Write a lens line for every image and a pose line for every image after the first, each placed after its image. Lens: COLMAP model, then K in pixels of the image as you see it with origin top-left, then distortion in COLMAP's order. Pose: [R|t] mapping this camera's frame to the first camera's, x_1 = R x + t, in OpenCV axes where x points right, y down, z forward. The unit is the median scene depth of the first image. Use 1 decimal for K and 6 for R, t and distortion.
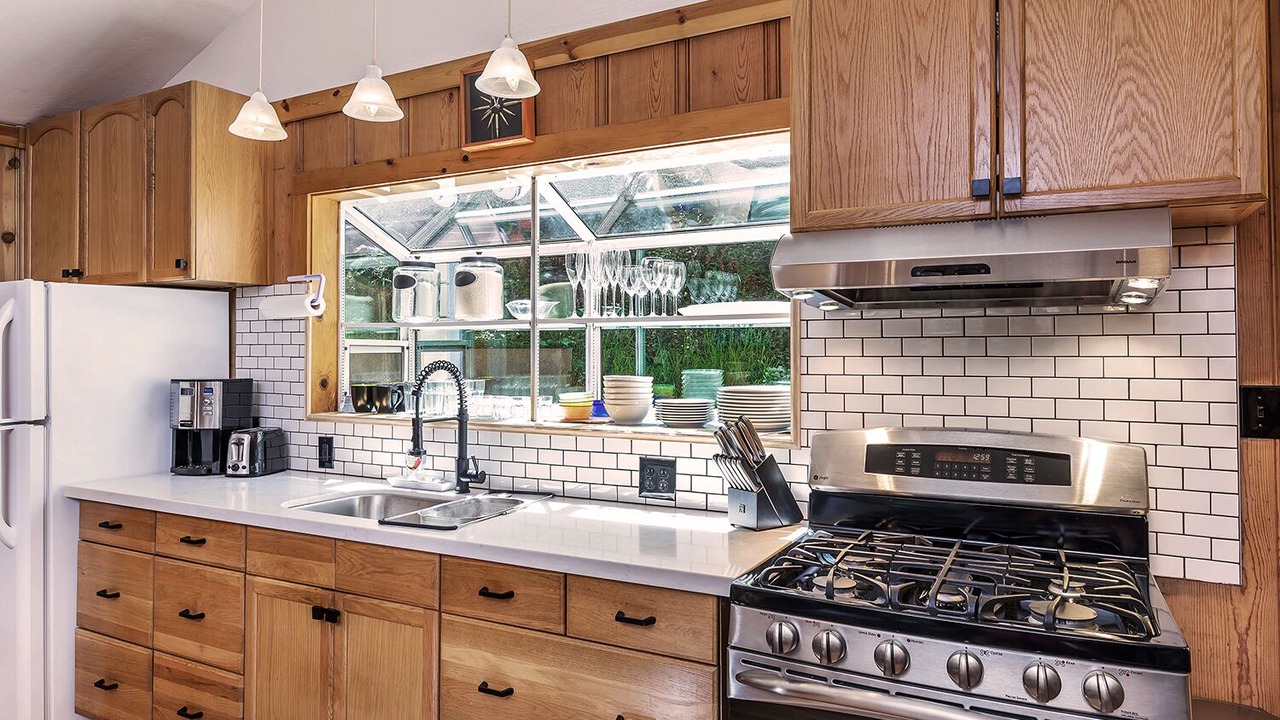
lens RADIAL K [[767.4, 0, 665.2], [0, 767.4, 336.8], [0, 0, 1]] dist [-0.002432, 0.004045]
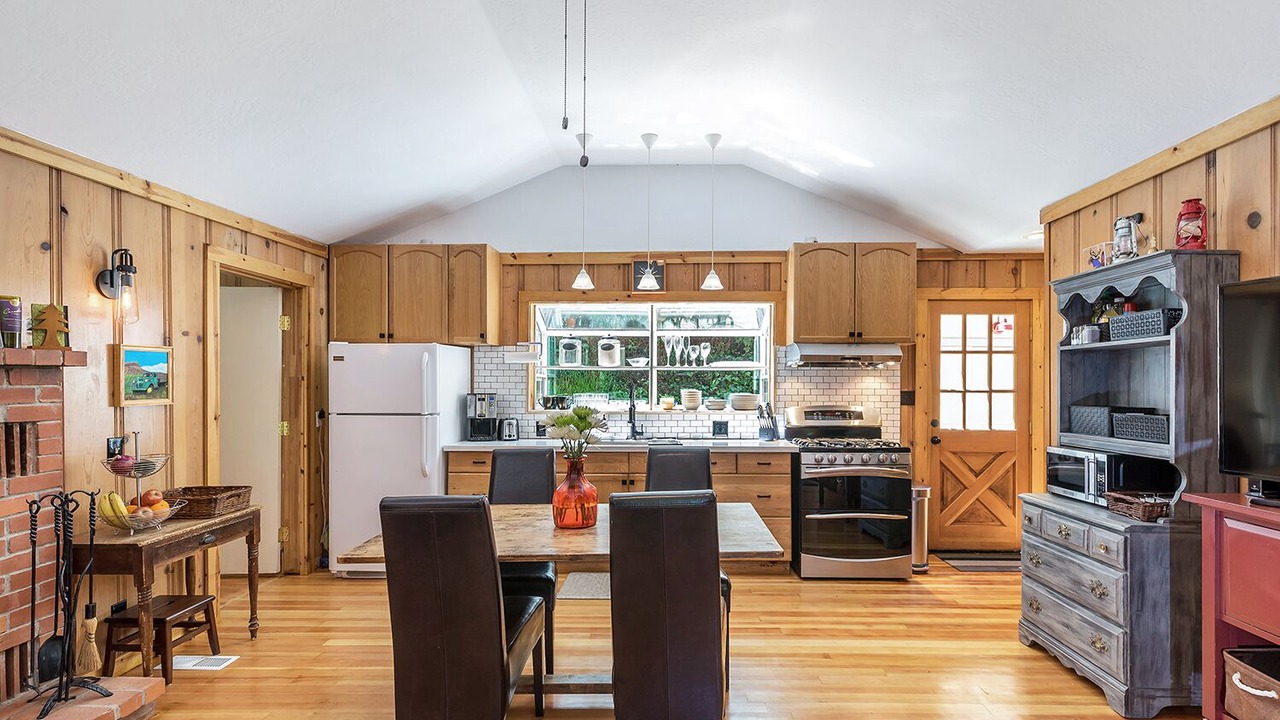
lens RADIAL K [[609.3, 0, 664.2], [0, 609.3, 384.7], [0, 0, 1]] dist [0.000533, 0.000550]
pose [[0.894945, 0.002561, 0.446170, -0.926407], [-0.011806, 0.999769, 0.017942, -0.001460], [-0.446021, -0.021325, 0.894768, -0.647377]]
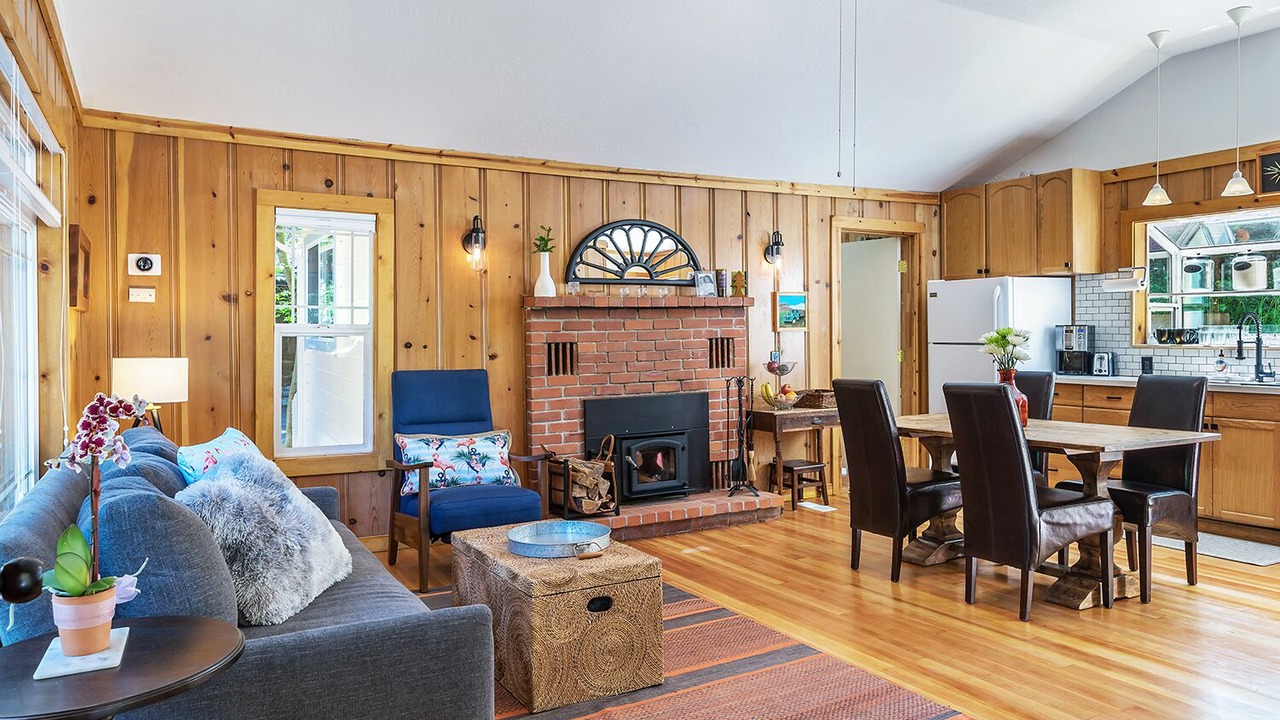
lens RADIAL K [[893.1, 0, 622.8], [0, 893.1, 338.2], [0, 0, 1]] dist [-0.005827, -0.002810]
pose [[0.823505, 0.001175, -0.567308, -0.283934], [0.013787, 0.999661, 0.022083, 0.024461], [0.567142, -0.026007, 0.823210, -1.496188]]
